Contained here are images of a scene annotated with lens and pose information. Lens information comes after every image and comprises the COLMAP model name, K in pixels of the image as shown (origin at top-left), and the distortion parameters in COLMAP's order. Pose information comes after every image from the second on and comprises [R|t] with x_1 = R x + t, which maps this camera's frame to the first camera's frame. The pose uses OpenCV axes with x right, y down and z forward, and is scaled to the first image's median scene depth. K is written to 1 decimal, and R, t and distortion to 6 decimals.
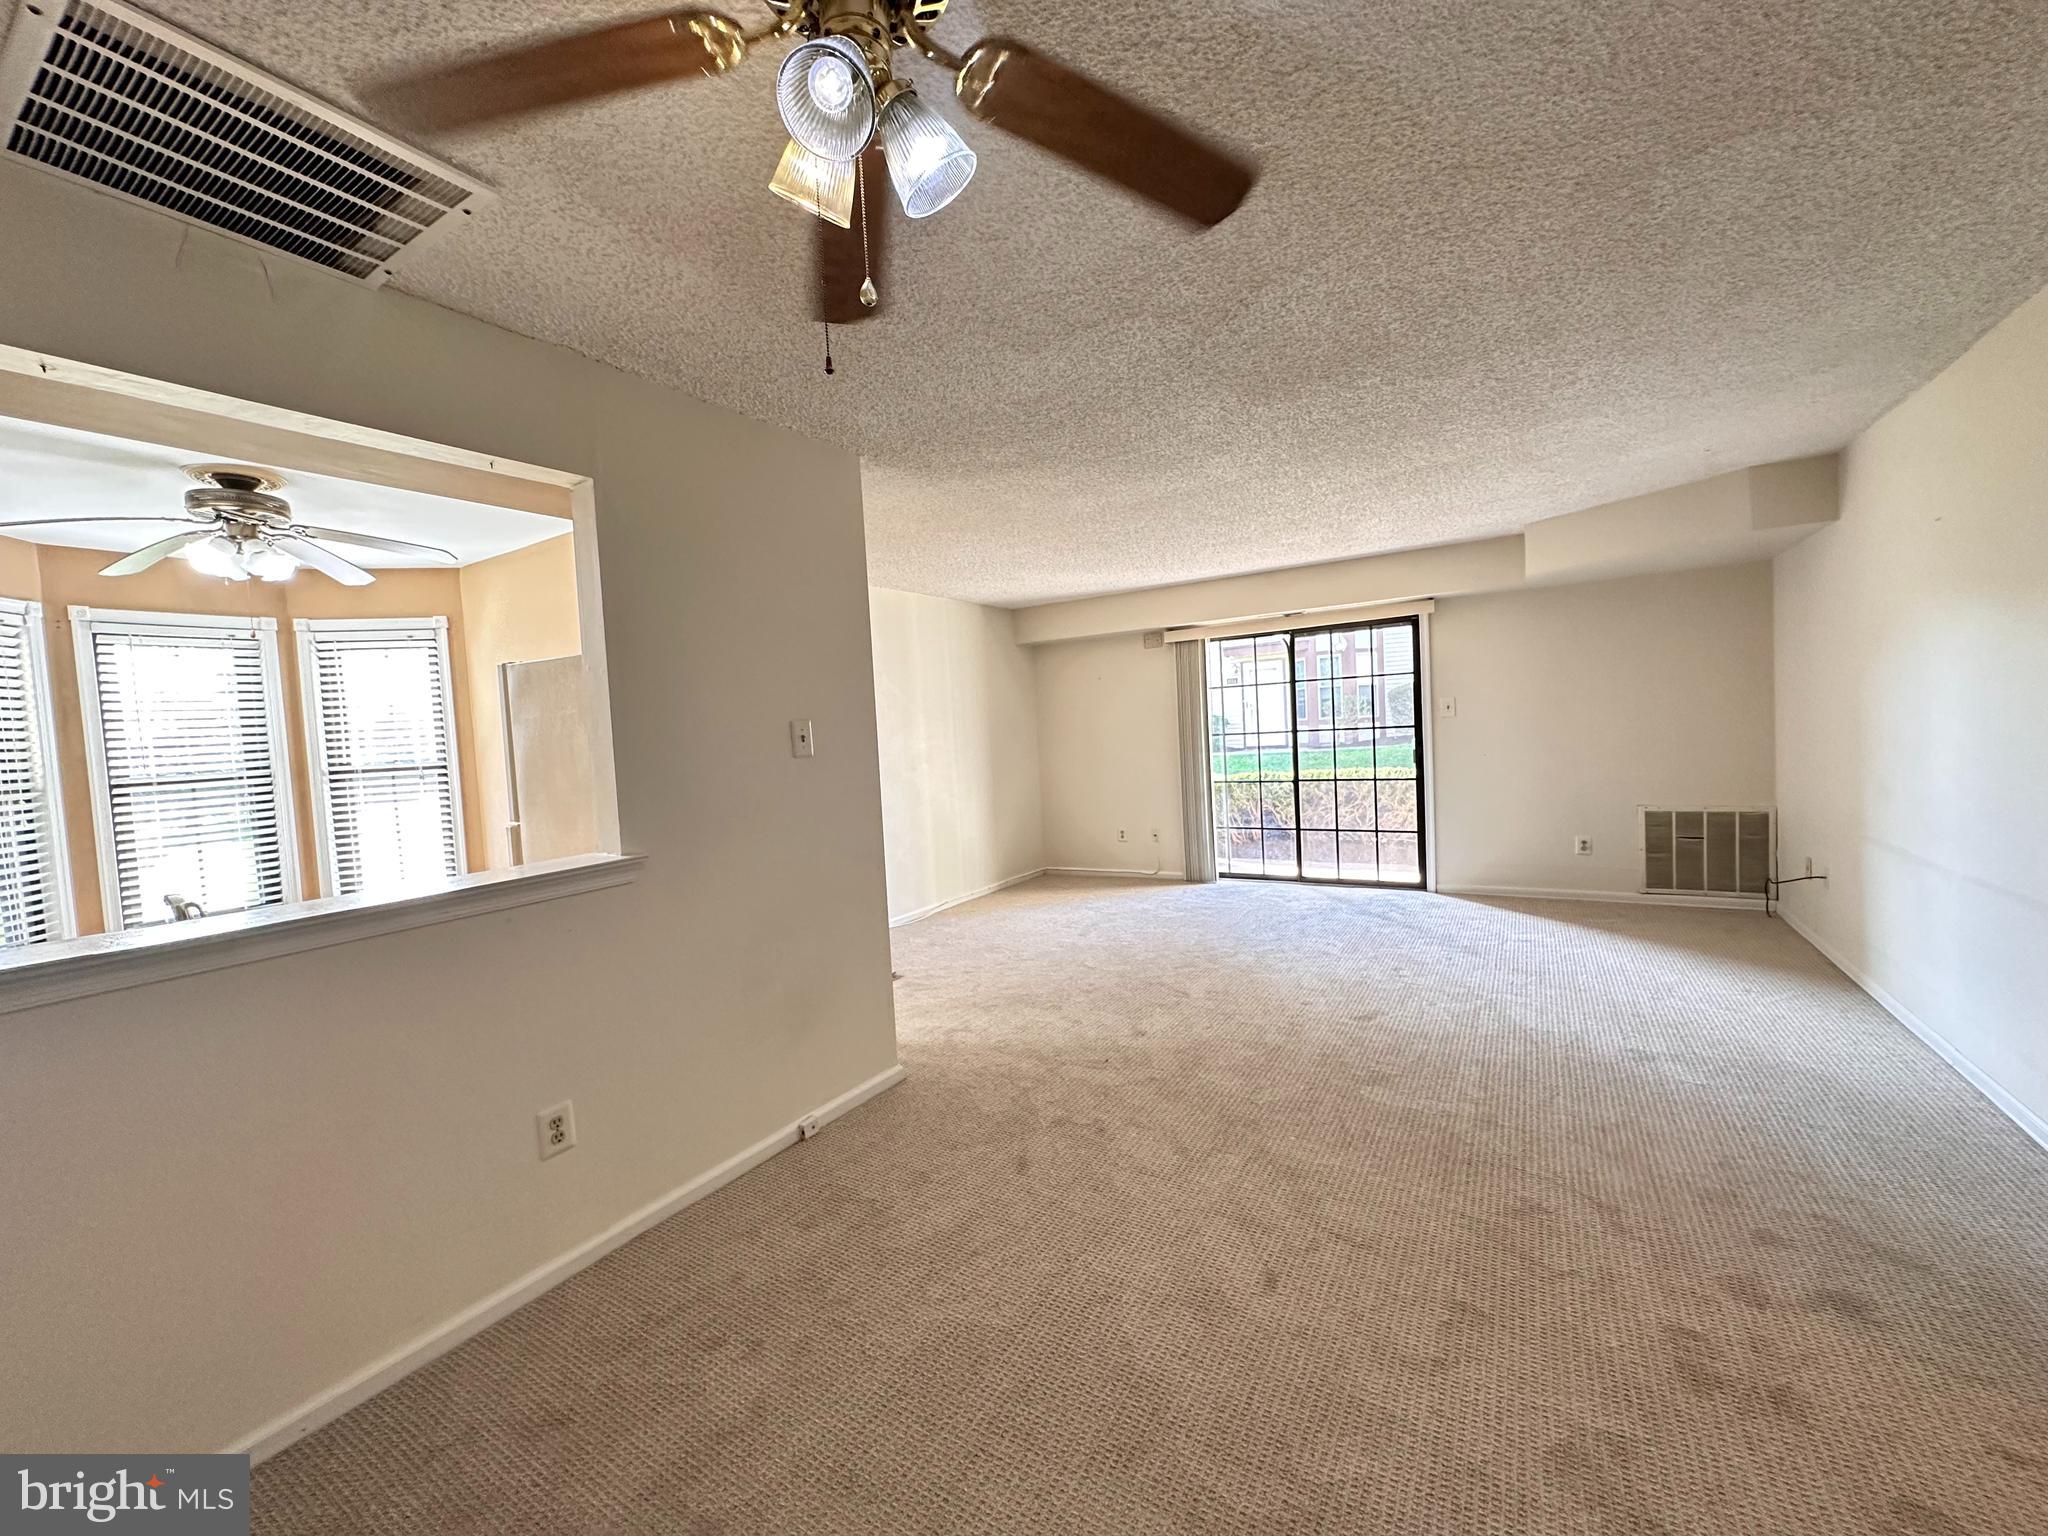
lens RADIAL K [[814.4, 0, 1024.0], [0, 814.4, 768.0], [0, 0, 1]] dist [-0.003885, 0.000588]
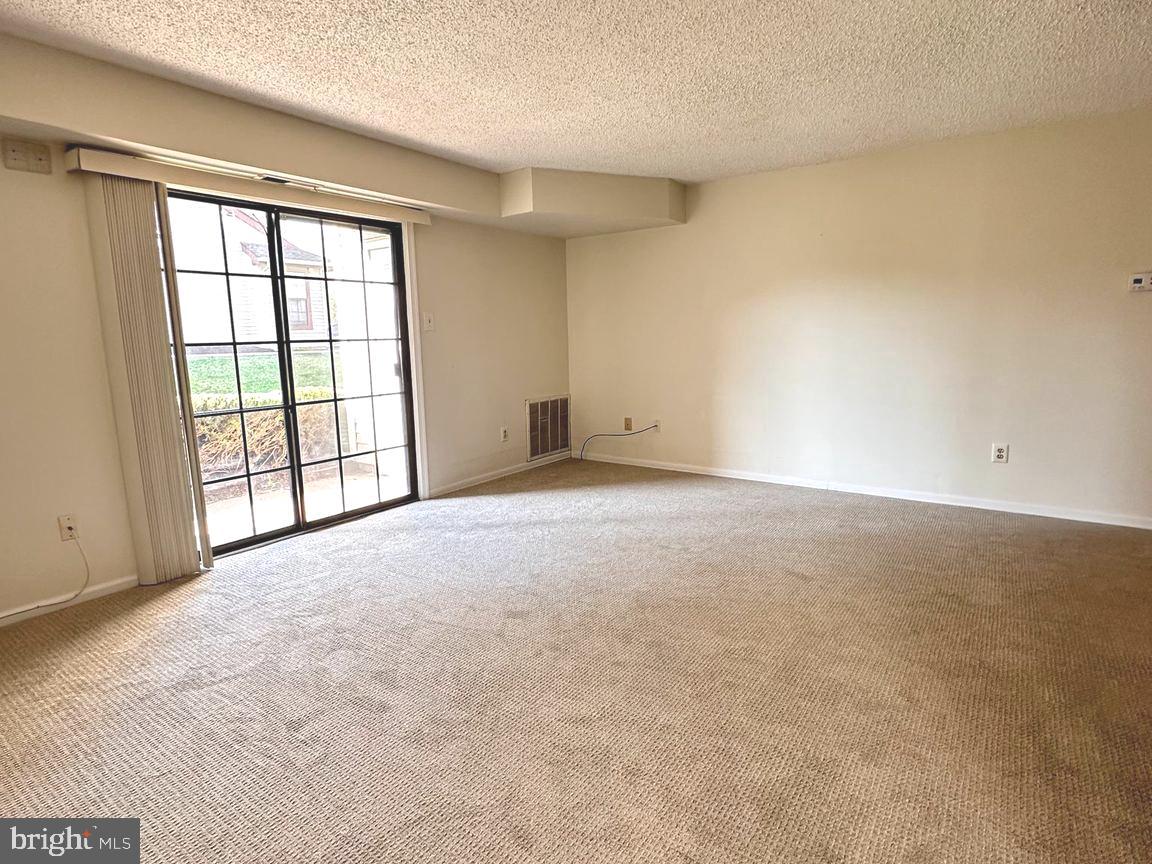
lens RADIAL K [[604.5, 0, 576.0], [0, 604.5, 432.0], [0, 0, 1]] dist [-0.000437, 0.000621]
pose [[0.094315, -0.107386, 0.989734, -0.271184], [0.072455, 0.992269, 0.100757, 0.002700], [-0.992902, 0.062208, 0.101366, 0.818966]]
